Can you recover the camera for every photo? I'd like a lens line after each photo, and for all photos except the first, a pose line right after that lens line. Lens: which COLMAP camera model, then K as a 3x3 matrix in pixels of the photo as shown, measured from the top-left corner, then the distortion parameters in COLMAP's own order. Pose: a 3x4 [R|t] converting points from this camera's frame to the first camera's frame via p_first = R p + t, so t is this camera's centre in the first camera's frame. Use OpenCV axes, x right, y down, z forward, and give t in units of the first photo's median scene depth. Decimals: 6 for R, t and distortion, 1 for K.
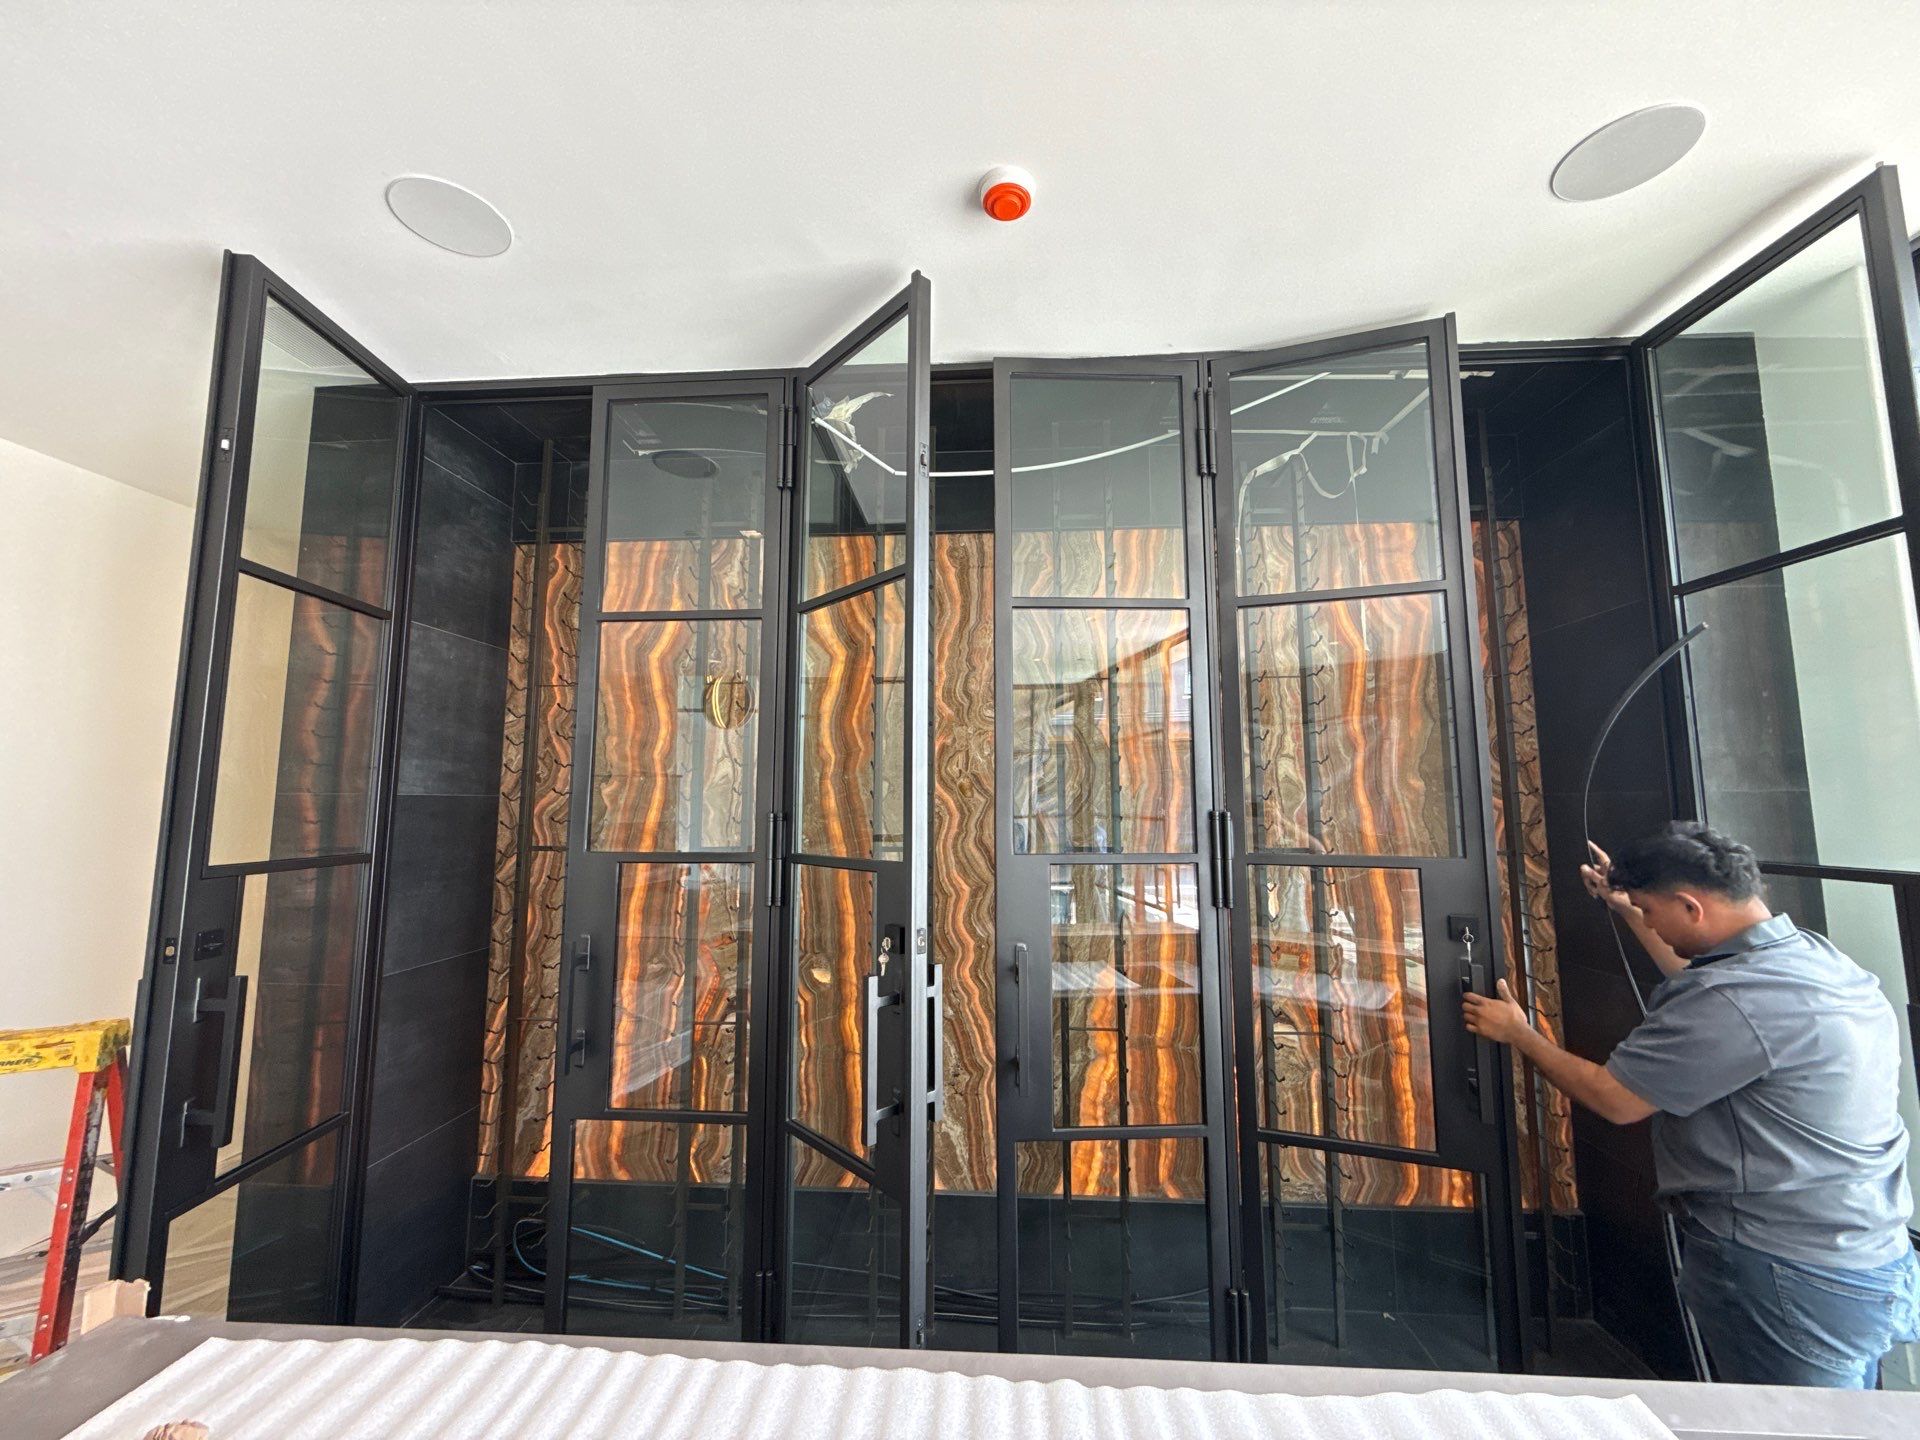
lens RADIAL K [[760.0, 0, 957.8], [0, 760.0, 720.2], [0, 0, 1]] dist [-0.000389, 0.000056]
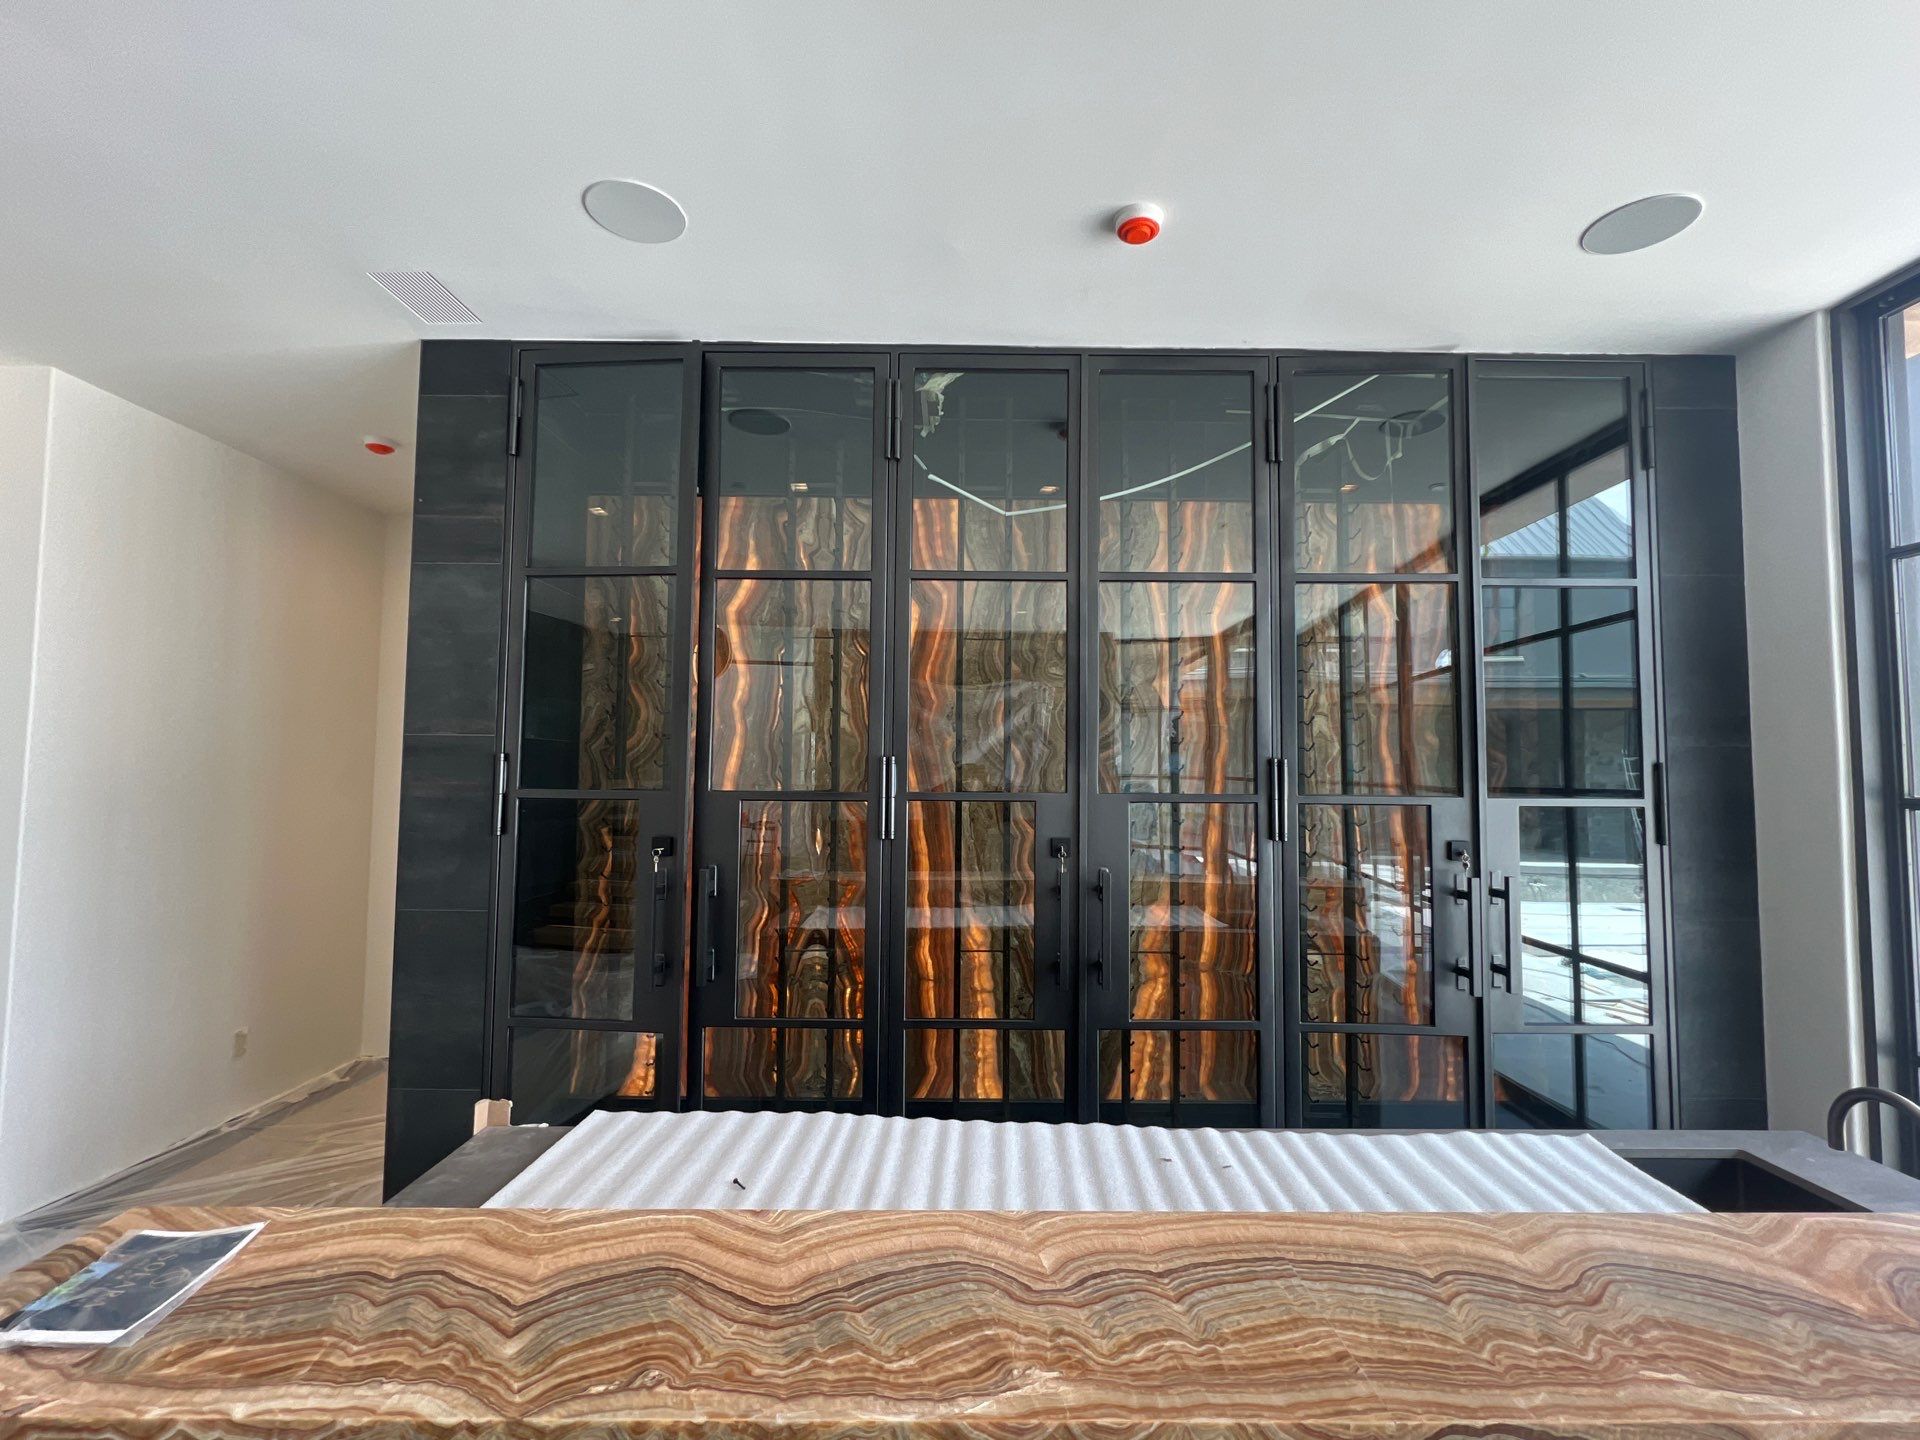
lens RADIAL K [[842.6, 0, 964.3], [0, 842.6, 724.9], [0, 0, 1]] dist [-0.001463, 0.000093]
pose [[0.997306, 0.013698, 0.072058, -0.177661], [-0.017640, 0.998365, 0.054362, 0.005295], [-0.071196, -0.055486, 0.995918, -0.191975]]
